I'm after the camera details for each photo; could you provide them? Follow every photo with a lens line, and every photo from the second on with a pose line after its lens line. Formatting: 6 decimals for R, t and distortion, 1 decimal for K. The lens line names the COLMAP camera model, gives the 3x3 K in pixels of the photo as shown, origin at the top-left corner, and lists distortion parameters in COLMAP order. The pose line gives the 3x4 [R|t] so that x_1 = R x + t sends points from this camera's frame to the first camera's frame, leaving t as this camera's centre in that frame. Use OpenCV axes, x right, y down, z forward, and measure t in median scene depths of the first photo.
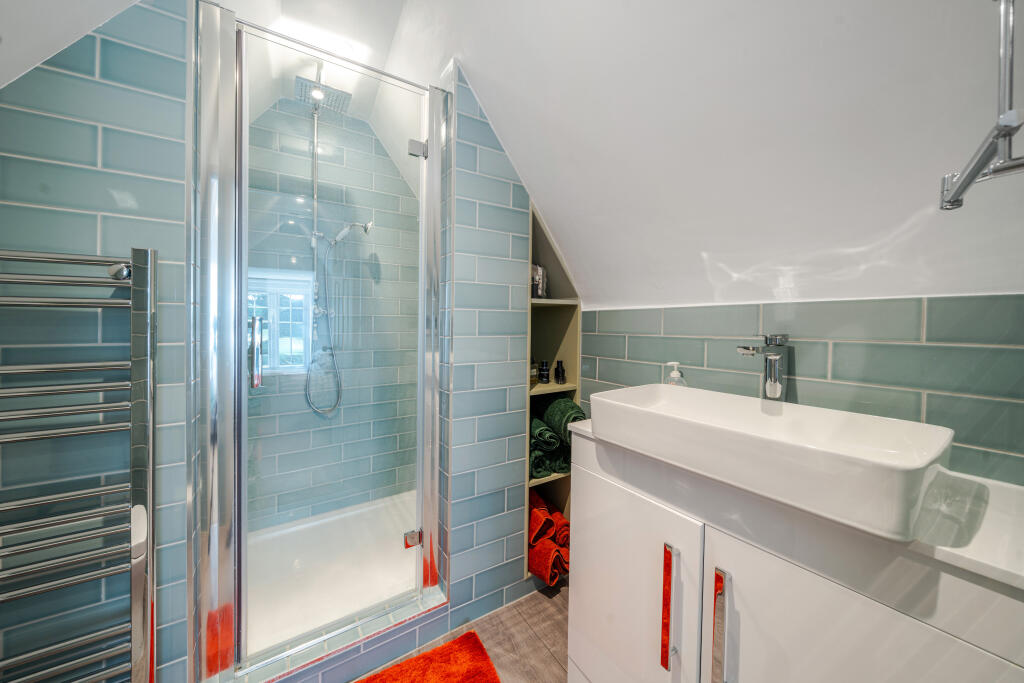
lens RADIAL K [[349.7, 0, 508.1], [0, 349.7, 337.2], [0, 0, 1]] dist [0.000024, -0.000180]
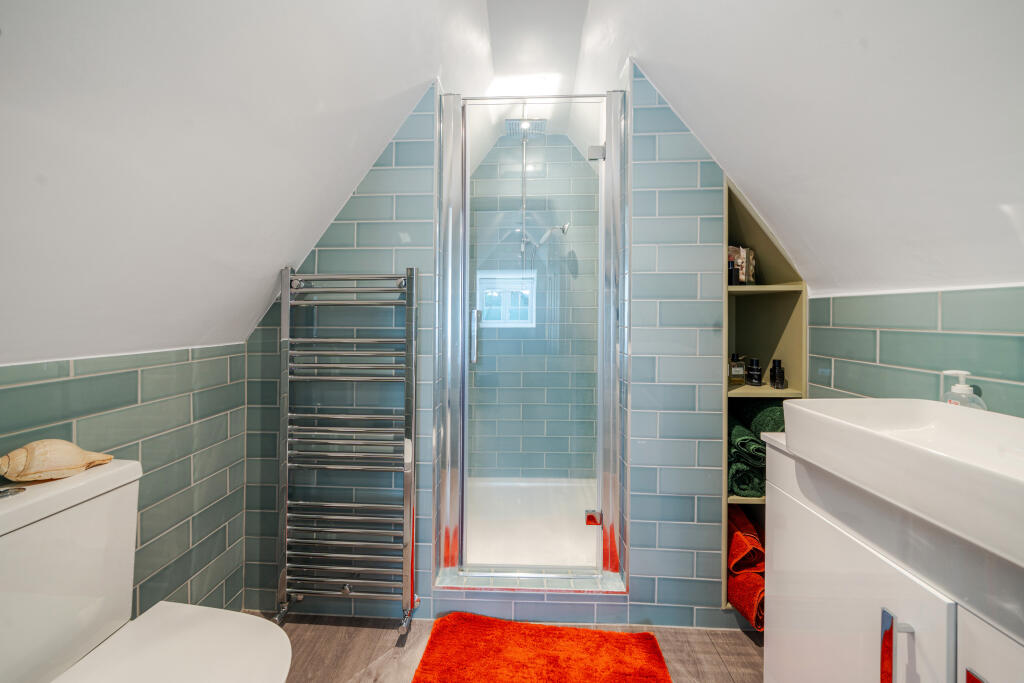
lens RADIAL K [[352.2, 0, 510.6], [0, 352.2, 325.4], [0, 0, 1]] dist [-0.001130, -0.000228]
pose [[0.834180, 0.014180, -0.551310, 0.099568], [-0.019315, 0.999807, -0.003511, 0.002181], [0.551154, 0.013577, 0.834293, -0.035420]]
